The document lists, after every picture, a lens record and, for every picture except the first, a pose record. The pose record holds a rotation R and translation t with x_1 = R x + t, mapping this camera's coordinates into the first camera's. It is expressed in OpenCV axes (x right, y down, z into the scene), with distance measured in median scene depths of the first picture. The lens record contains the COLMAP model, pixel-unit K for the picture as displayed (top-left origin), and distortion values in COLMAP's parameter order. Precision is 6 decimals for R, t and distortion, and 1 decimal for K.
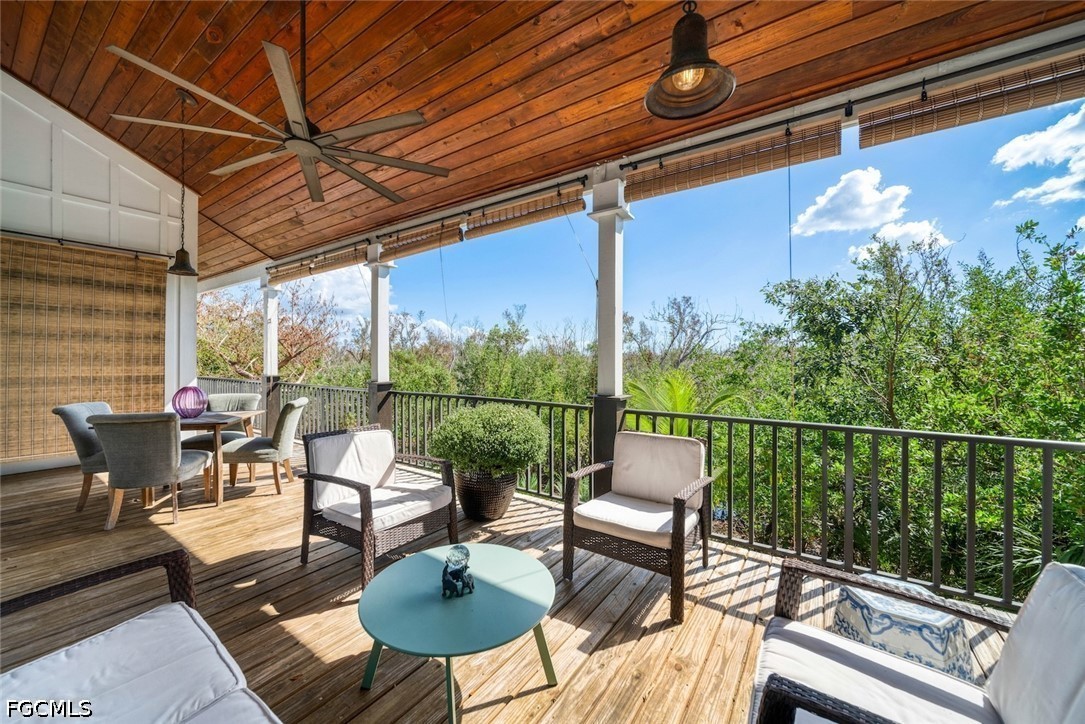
lens RADIAL K [[403.7, 0, 562.6], [0, 403.7, 355.5], [0, 0, 1]] dist [0.005346, 0.000289]
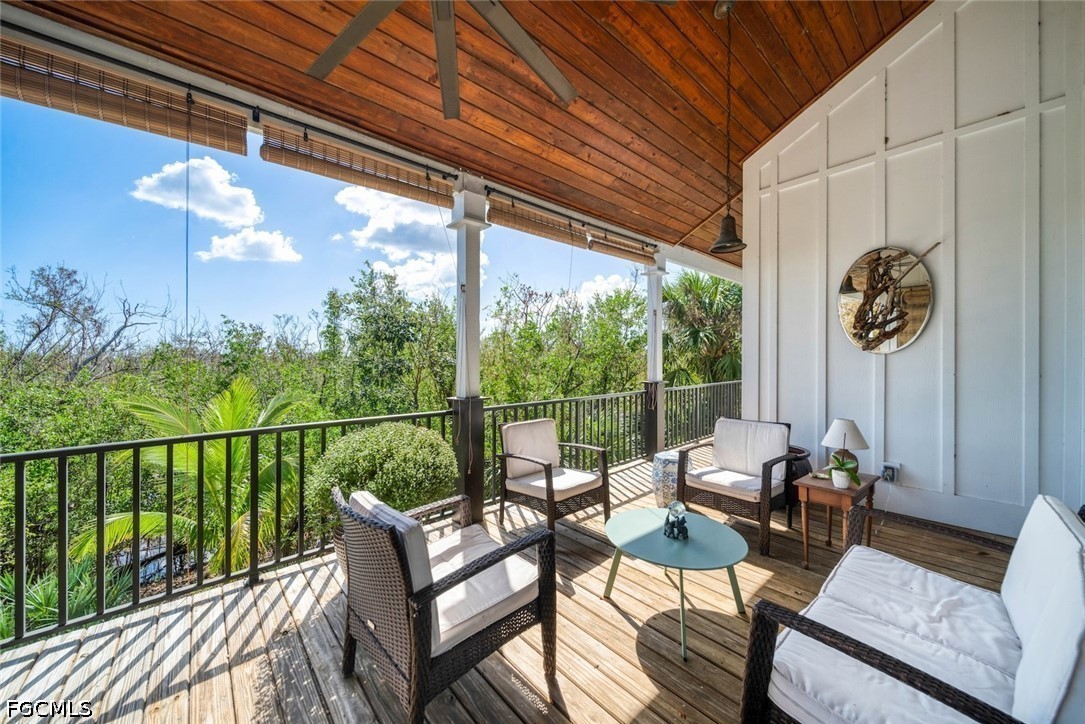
lens RADIAL K [[403.7, 0, 542.9], [0, 403.7, 362.7], [0, 0, 1]] dist [0.005346, 0.000289]
pose [[0.237746, -0.010450, 0.971271, -0.489754], [0.002459, 0.999945, 0.010157, -0.000838], [-0.971324, -0.000026, 0.237758, 0.324334]]
